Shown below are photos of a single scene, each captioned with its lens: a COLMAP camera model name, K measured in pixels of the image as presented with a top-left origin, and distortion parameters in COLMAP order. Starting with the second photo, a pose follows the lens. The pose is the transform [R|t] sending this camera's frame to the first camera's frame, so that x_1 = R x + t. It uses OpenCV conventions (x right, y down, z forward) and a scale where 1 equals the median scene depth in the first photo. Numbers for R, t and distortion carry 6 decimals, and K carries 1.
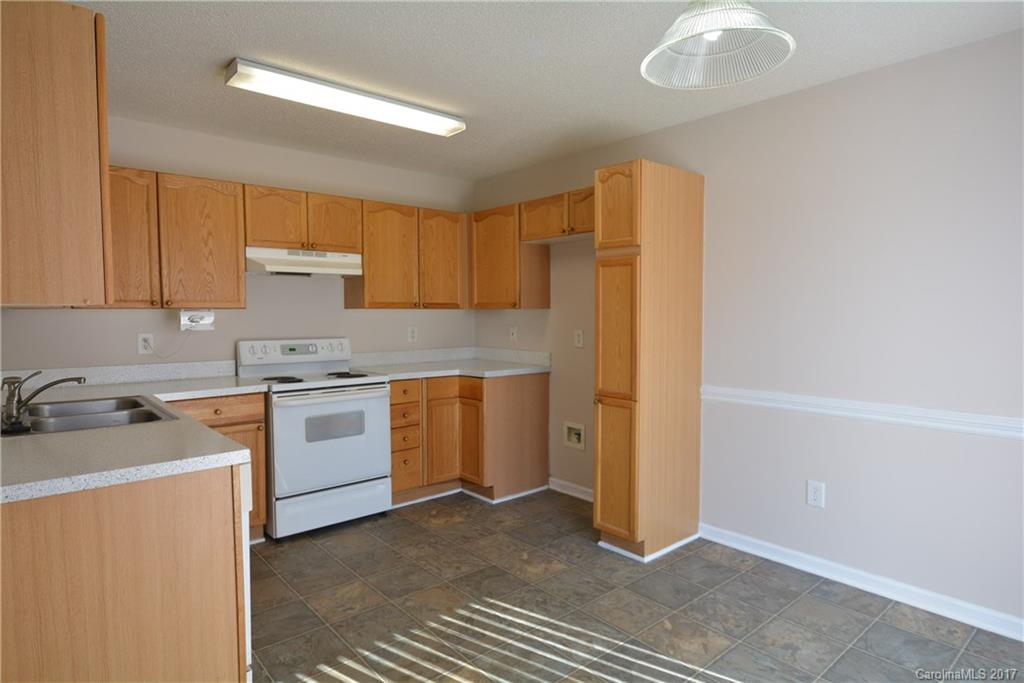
lens RADIAL K [[583.6, 0, 511.6], [0, 583.6, 341.8], [0, 0, 1]] dist [0.005493, -0.011547]
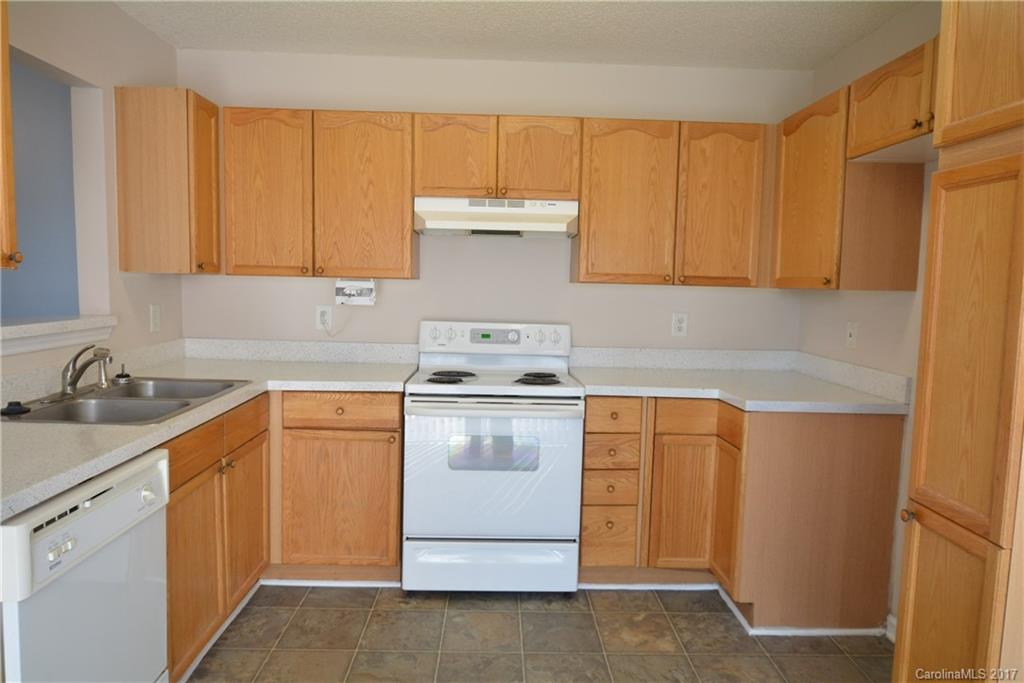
lens RADIAL K [[659.7, 0, 512.0], [0, 659.7, 340.7], [0, 0, 1]] dist [-0.004430, -0.004515]
pose [[0.770173, 0.076922, -0.633180, 0.183109], [-0.057673, 0.997033, 0.050973, -0.025843], [0.635223, -0.002741, 0.772324, 0.385138]]
